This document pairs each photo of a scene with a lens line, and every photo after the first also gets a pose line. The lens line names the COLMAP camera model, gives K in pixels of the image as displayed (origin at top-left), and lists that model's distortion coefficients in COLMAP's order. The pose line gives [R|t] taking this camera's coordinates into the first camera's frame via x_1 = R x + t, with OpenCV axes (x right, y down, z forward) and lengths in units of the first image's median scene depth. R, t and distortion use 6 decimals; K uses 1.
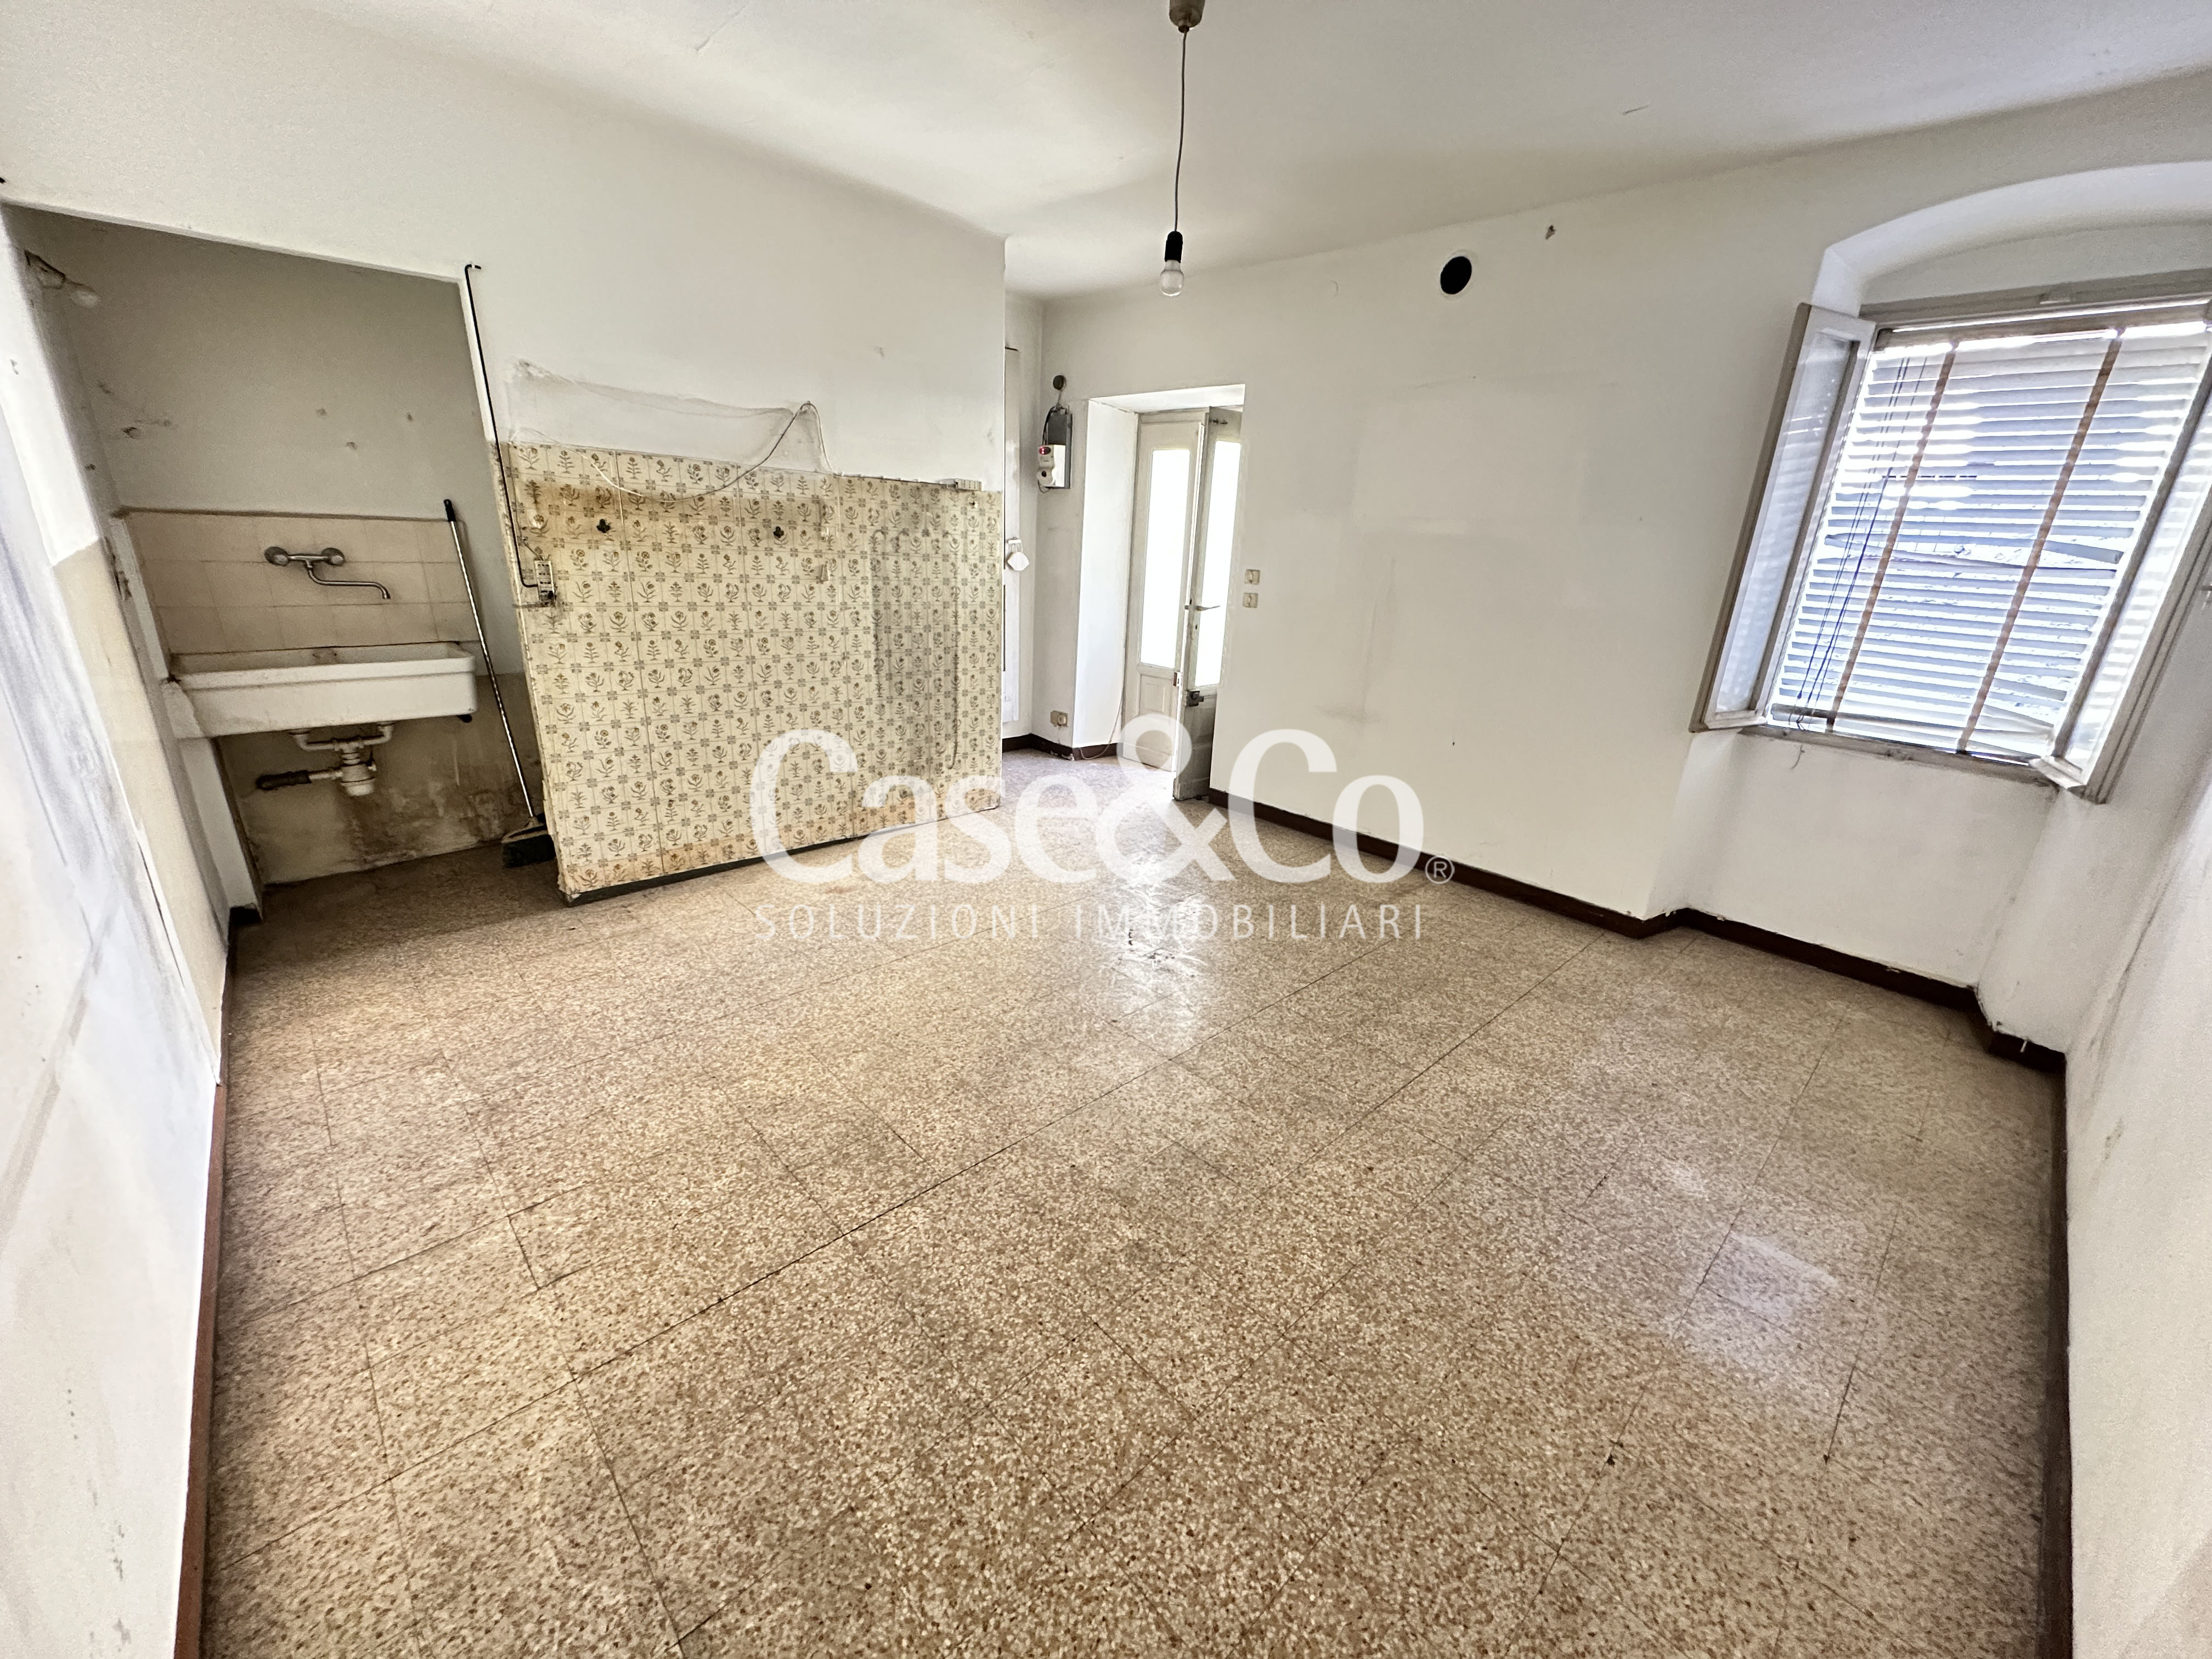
lens RADIAL K [[883.3, 0, 1109.4], [0, 883.3, 821.8], [0, 0, 1]] dist [-0.003402, 0.000821]
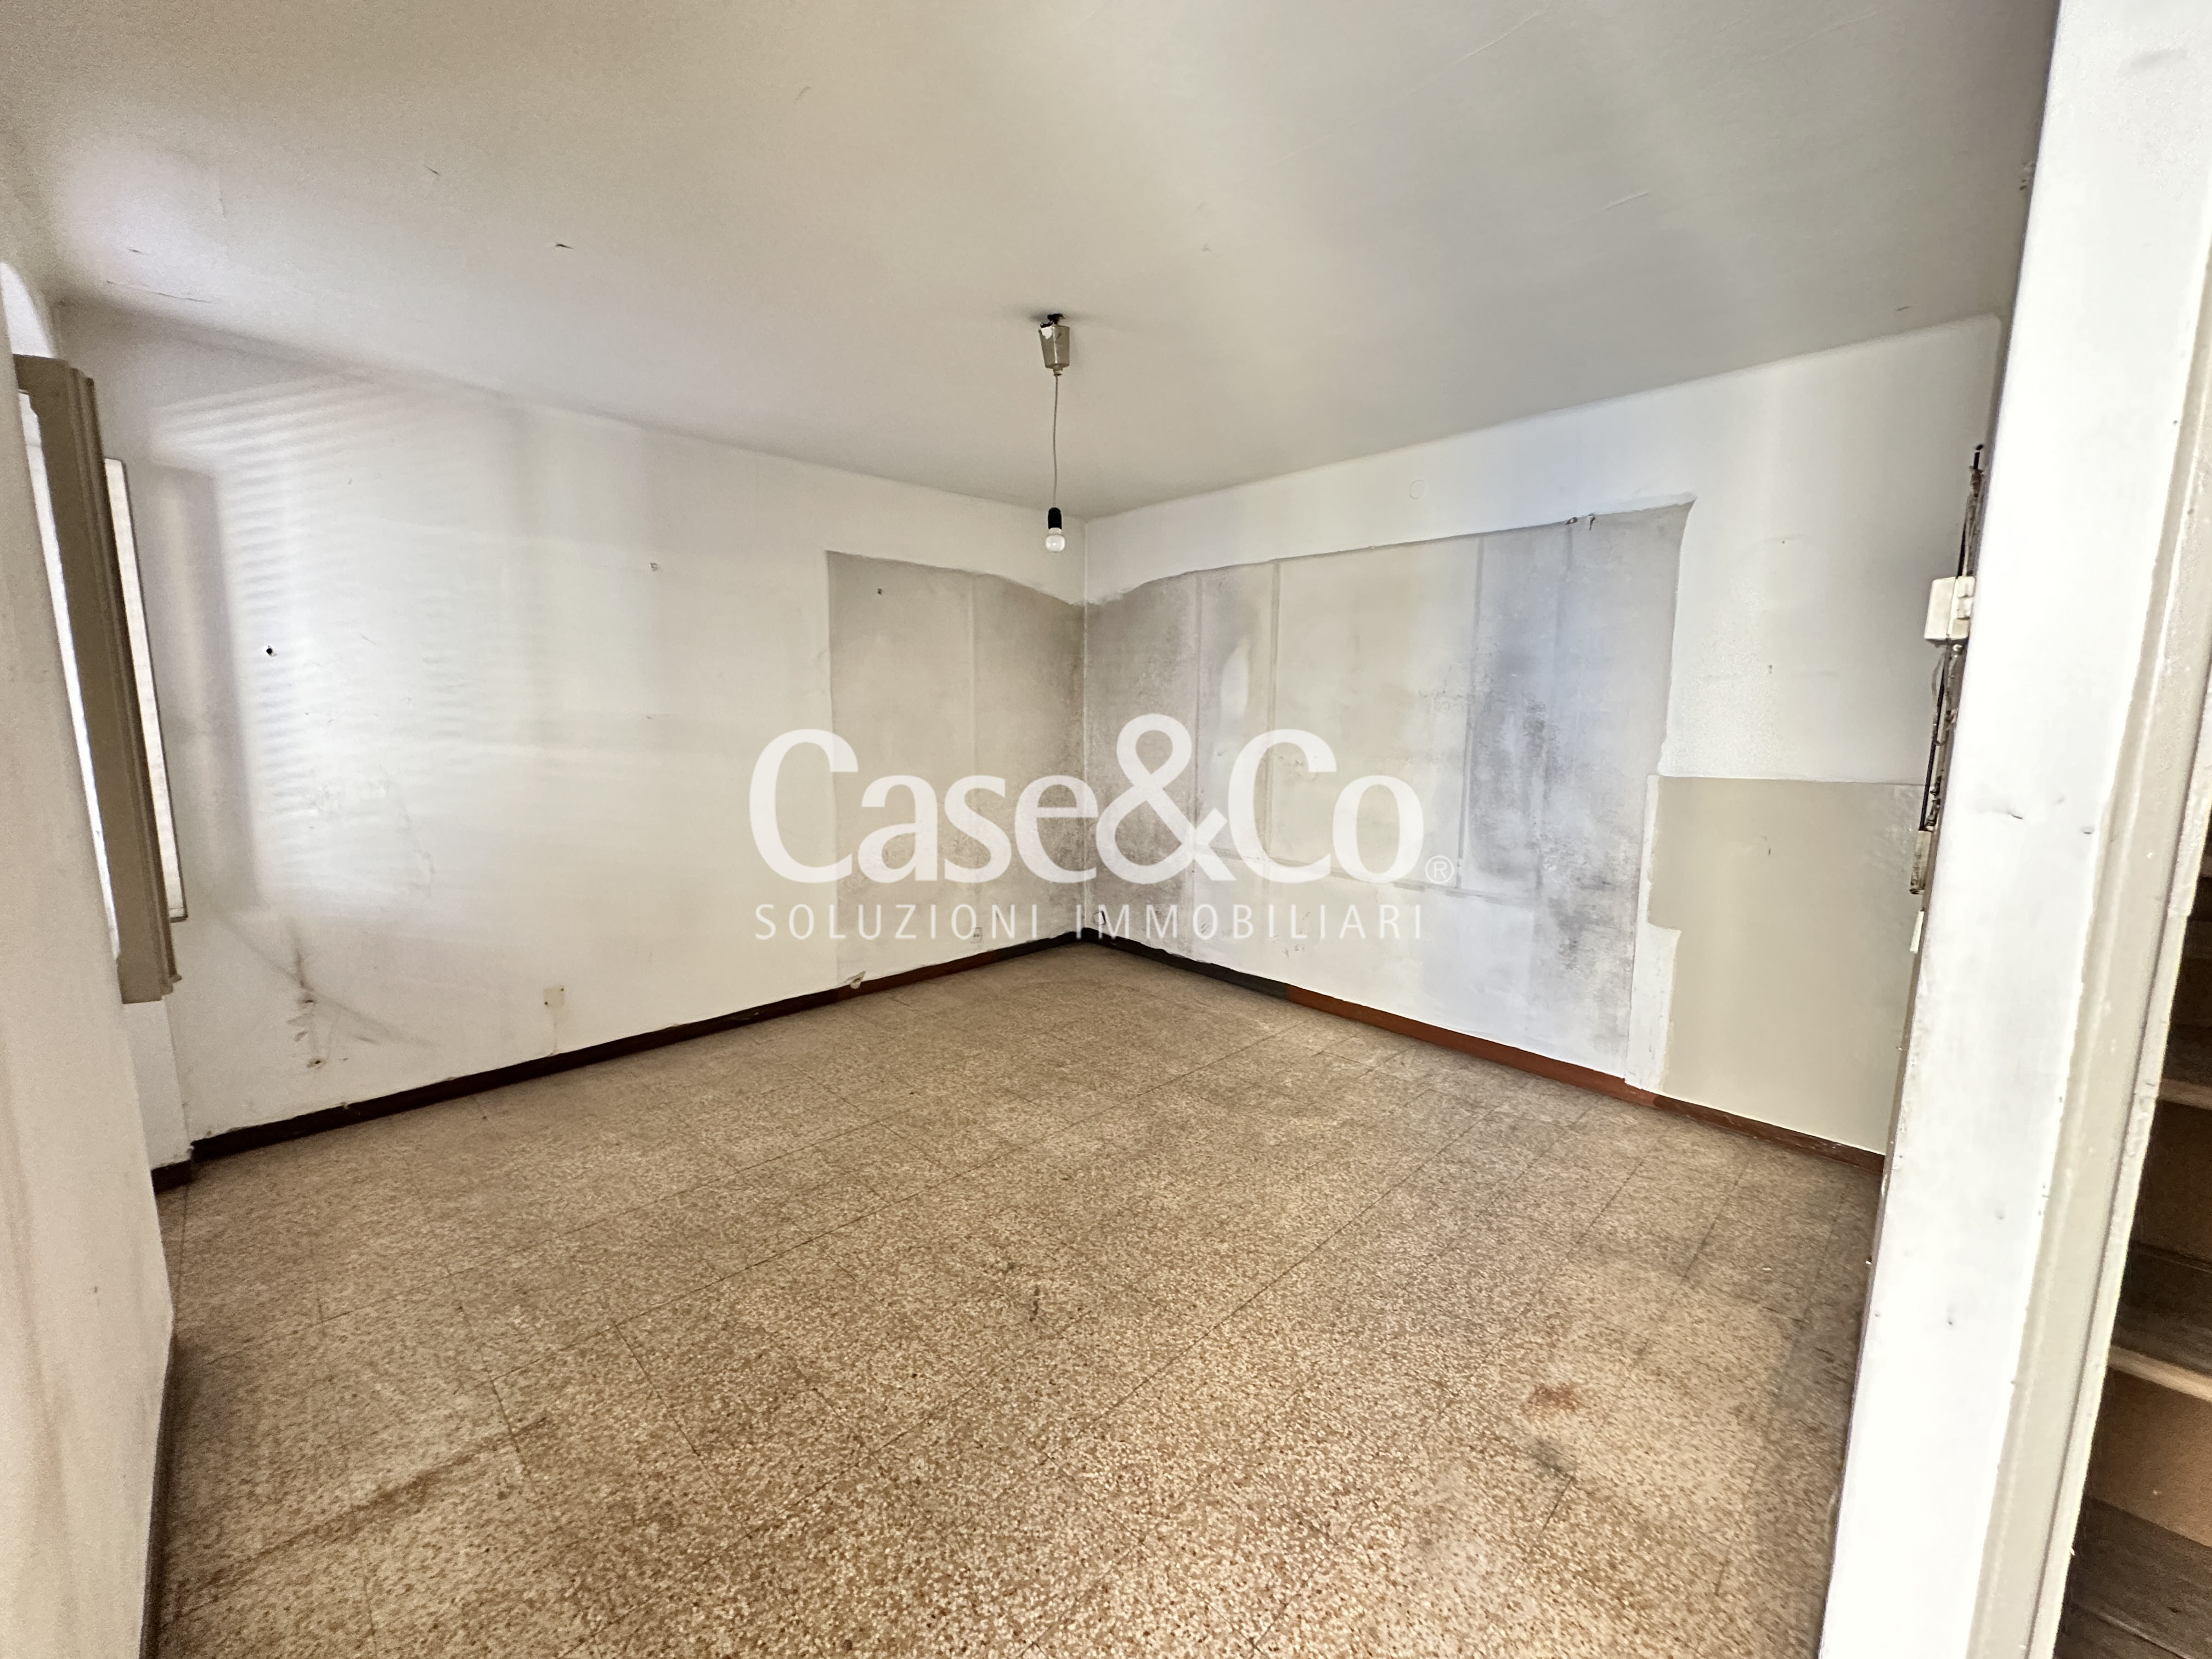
lens RADIAL K [[883.3, 0, 1103.6], [0, 883.3, 842.3], [0, 0, 1]] dist [-0.003402, 0.000821]
pose [[-0.998389, -0.049296, -0.028106, 0.011009], [-0.056702, 0.885930, 0.460340, -0.700225], [0.002207, 0.461192, -0.887298, 1.997793]]
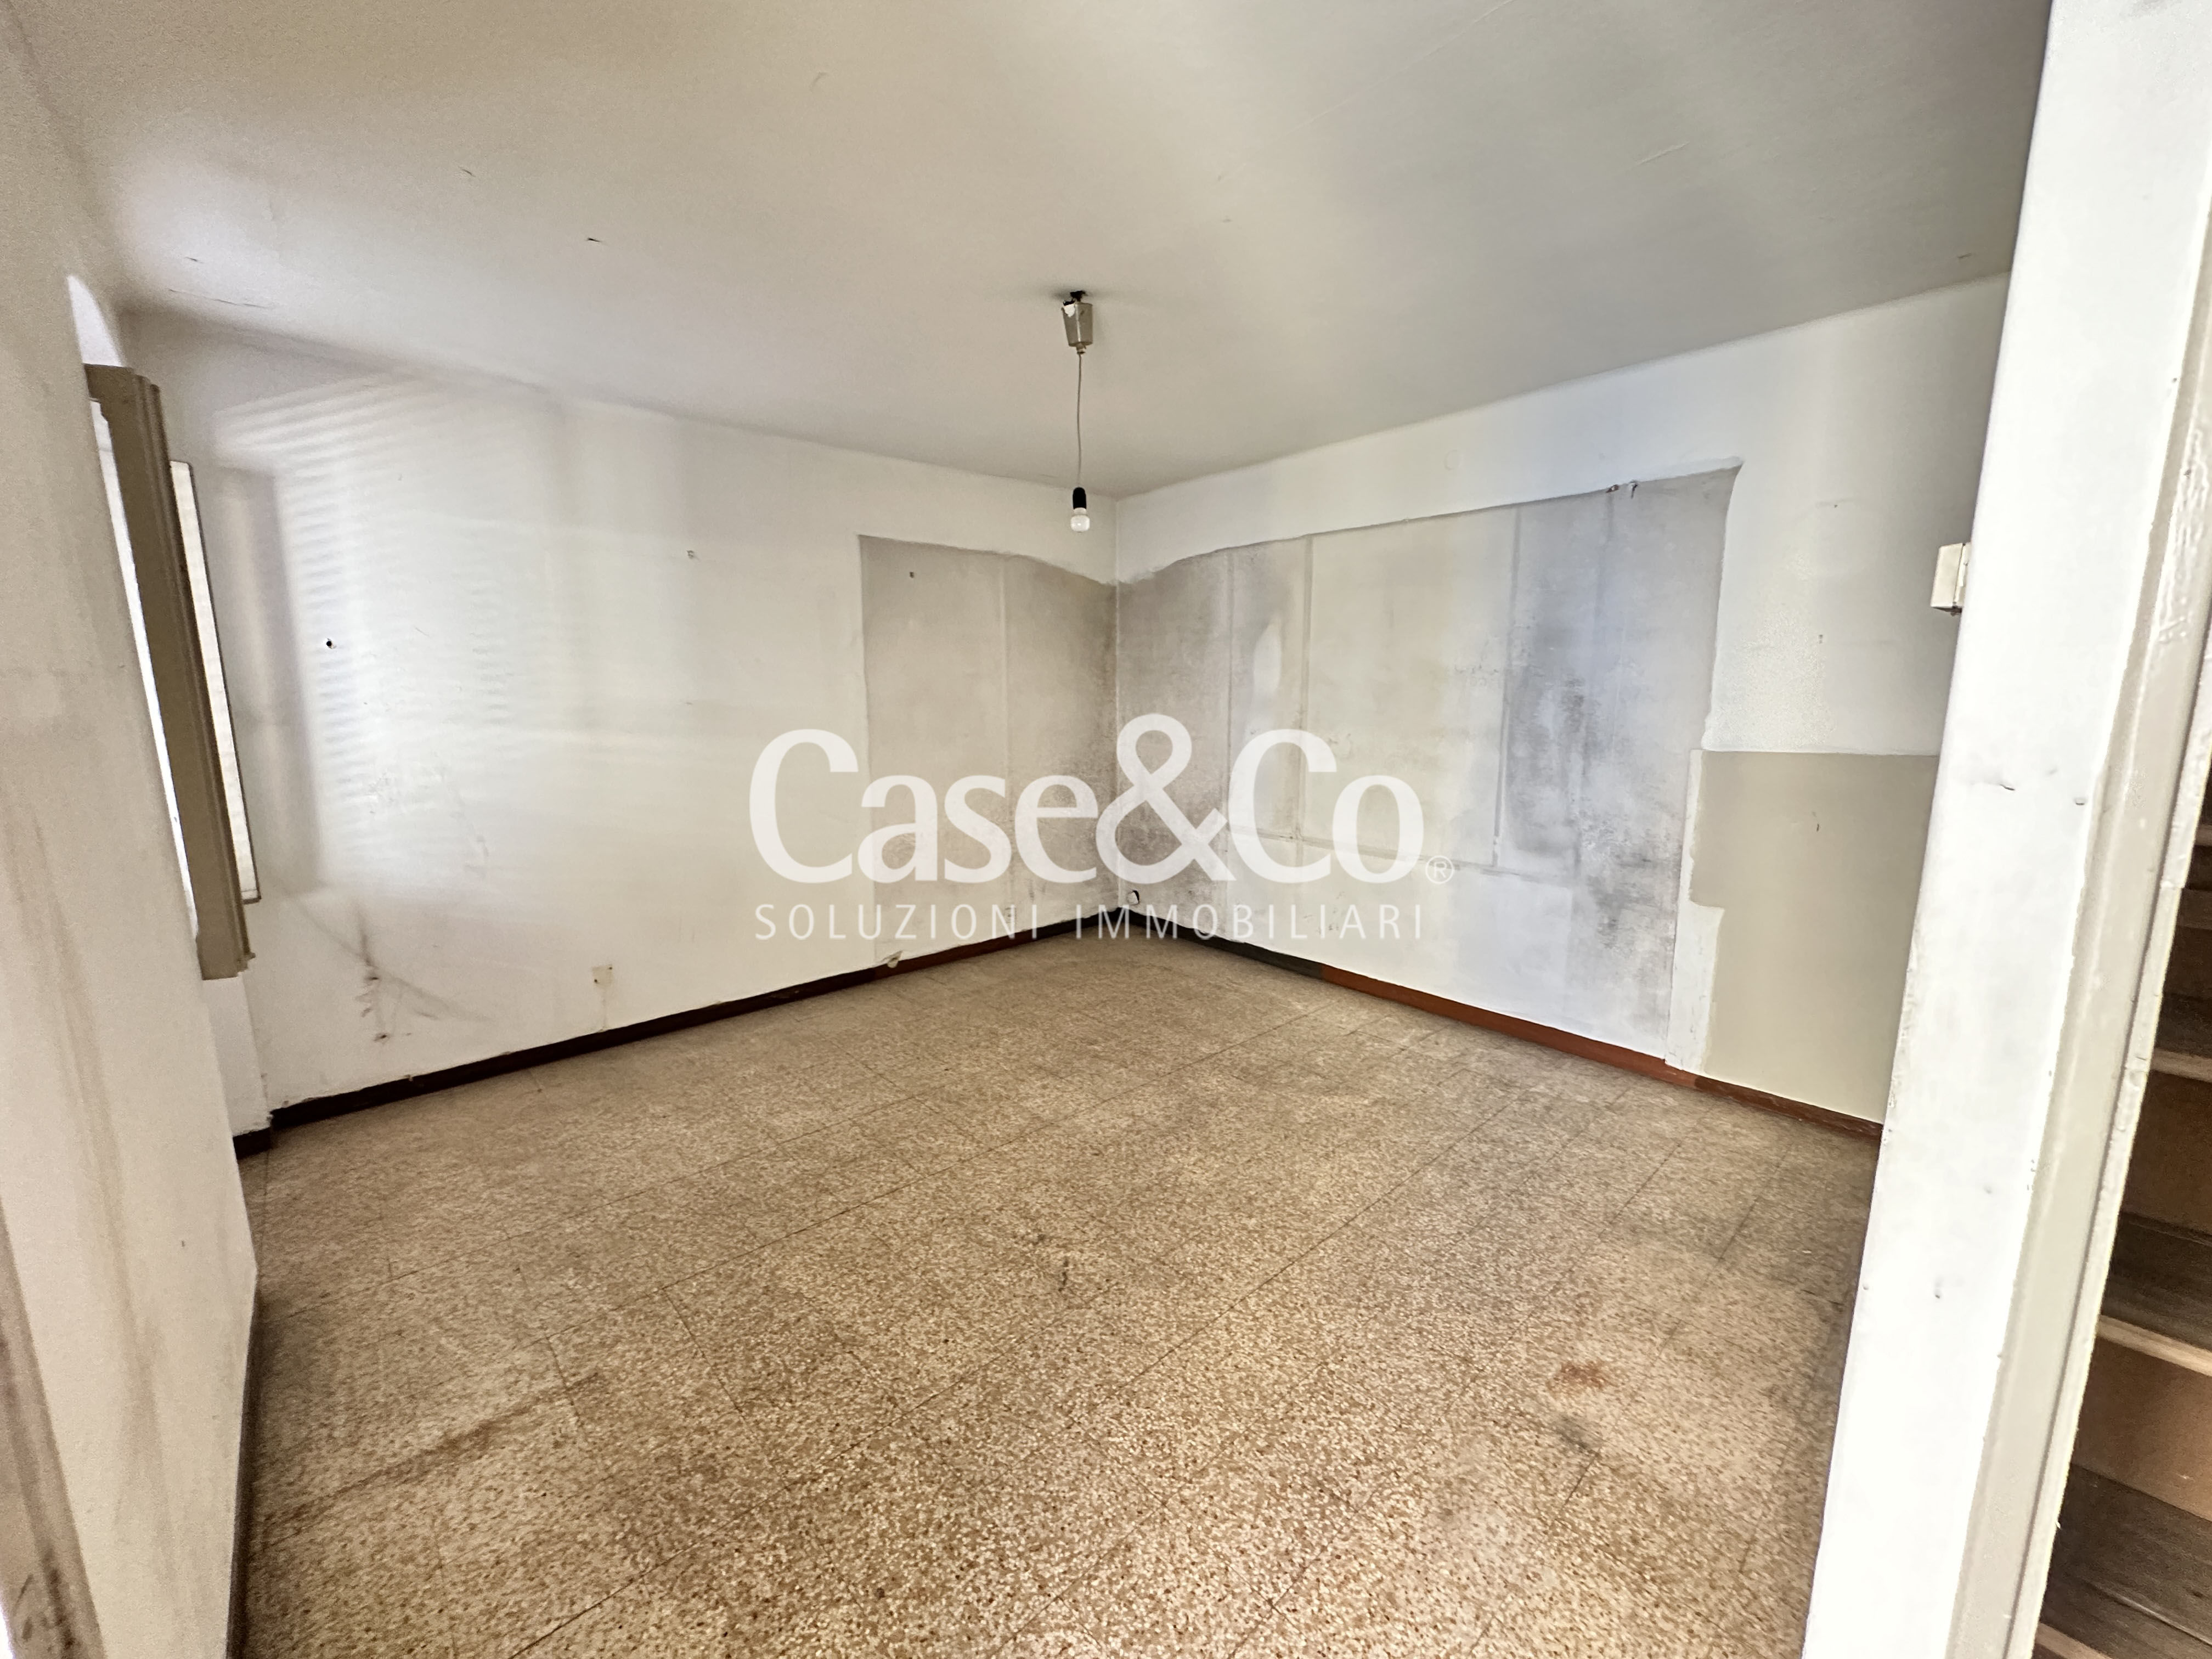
lens RADIAL K [[883.3, 0, 1103.2], [0, 883.3, 842.7], [0, 0, 1]] dist [-0.003402, 0.000821]
pose [[-0.998943, -0.043475, 0.014956, -0.003213], [-0.030890, 0.875594, 0.482059, -0.703253], [-0.034053, 0.481087, -0.876011, 2.003887]]
